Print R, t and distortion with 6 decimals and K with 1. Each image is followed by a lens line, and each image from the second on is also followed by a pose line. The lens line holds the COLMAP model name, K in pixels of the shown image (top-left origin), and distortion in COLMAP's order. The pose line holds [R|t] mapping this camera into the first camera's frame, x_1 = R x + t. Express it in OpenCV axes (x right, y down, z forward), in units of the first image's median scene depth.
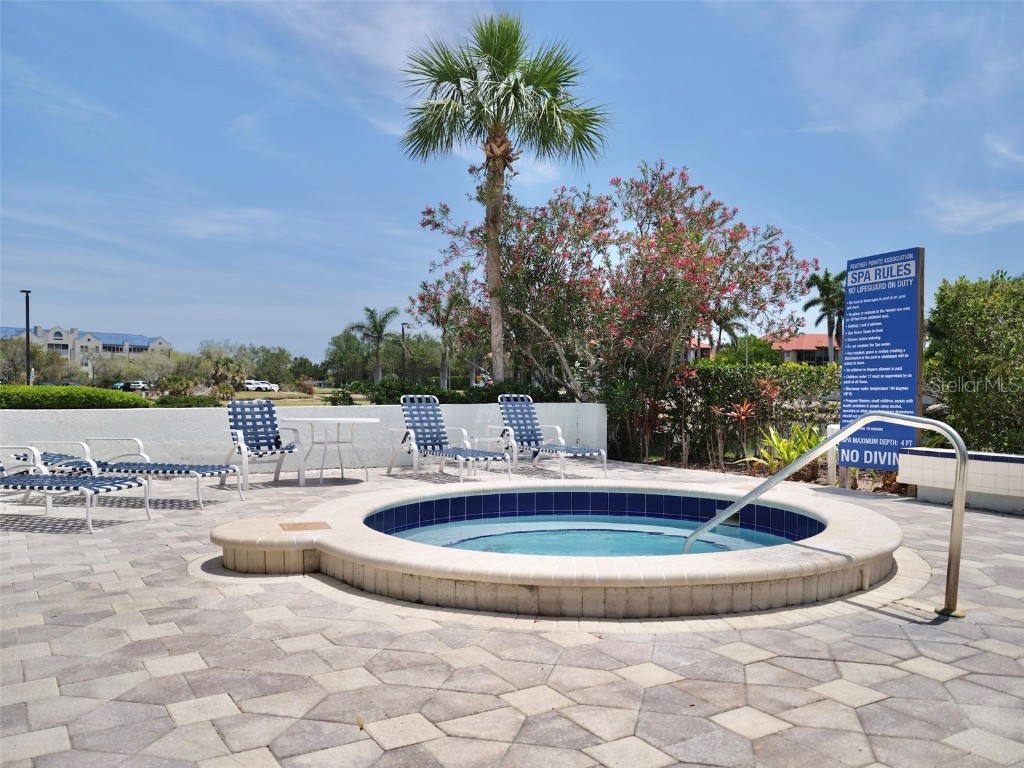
lens RADIAL K [[841.3, 0, 514.0], [0, 841.3, 382.5], [0, 0, 1]] dist [-0.003442, -0.016620]
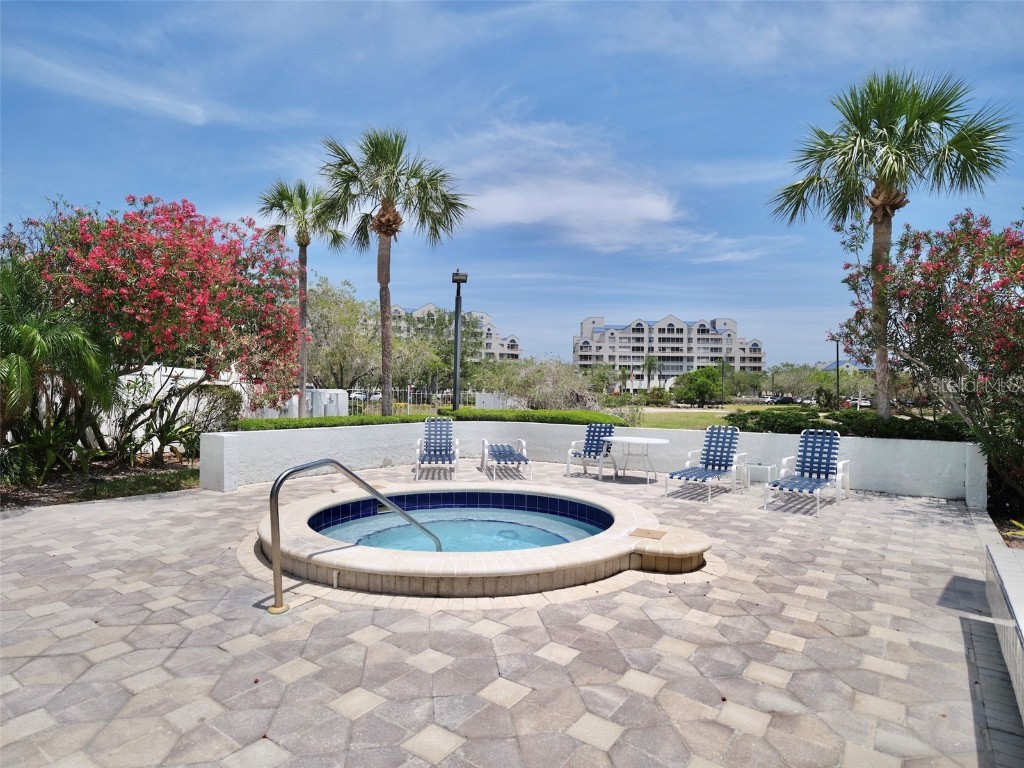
lens RADIAL K [[564.3, 0, 502.6], [0, 564.3, 385.4], [0, 0, 1]] dist [-0.002125, 0.001876]
pose [[0.390246, -0.011470, -0.920639, 0.656456], [-0.010041, 0.999810, -0.016713, -0.034753], [0.920656, 0.015766, 0.390057, 0.418368]]
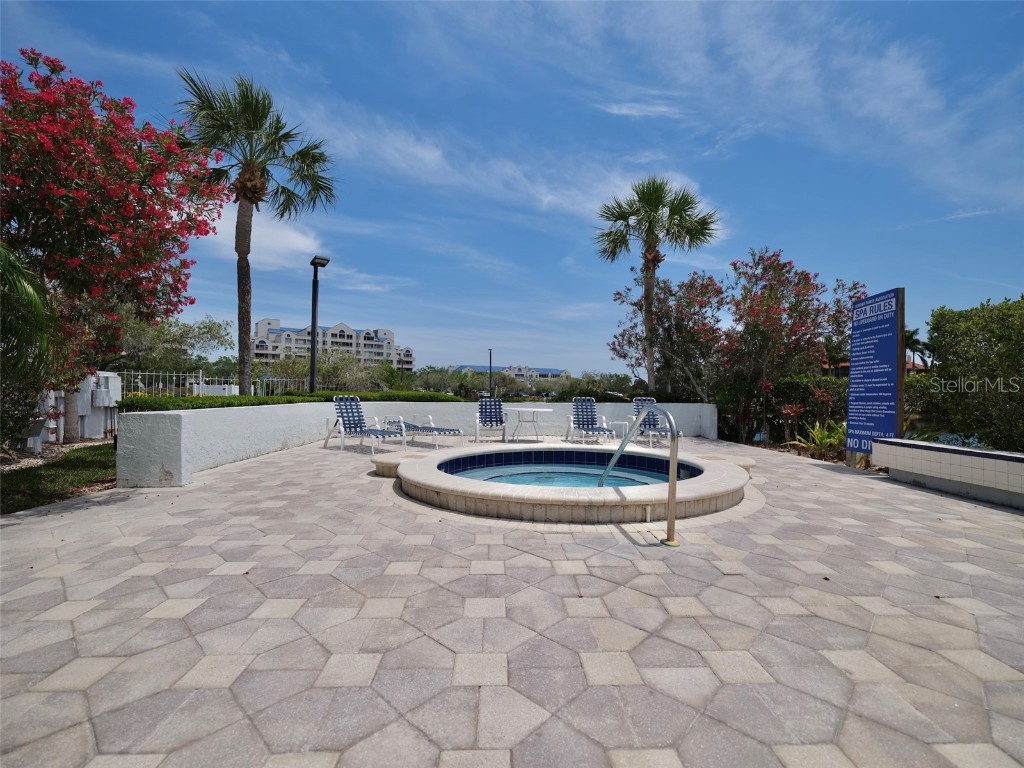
lens RADIAL K [[461.8, 0, 514.9], [0, 461.8, 384.3], [0, 0, 1]] dist [-0.006122, 0.002244]
pose [[0.871724, -0.004953, -0.489973, 0.293215], [-0.004424, 0.999829, -0.017978, 0.006748], [0.489978, 0.017839, 0.871552, 0.070944]]
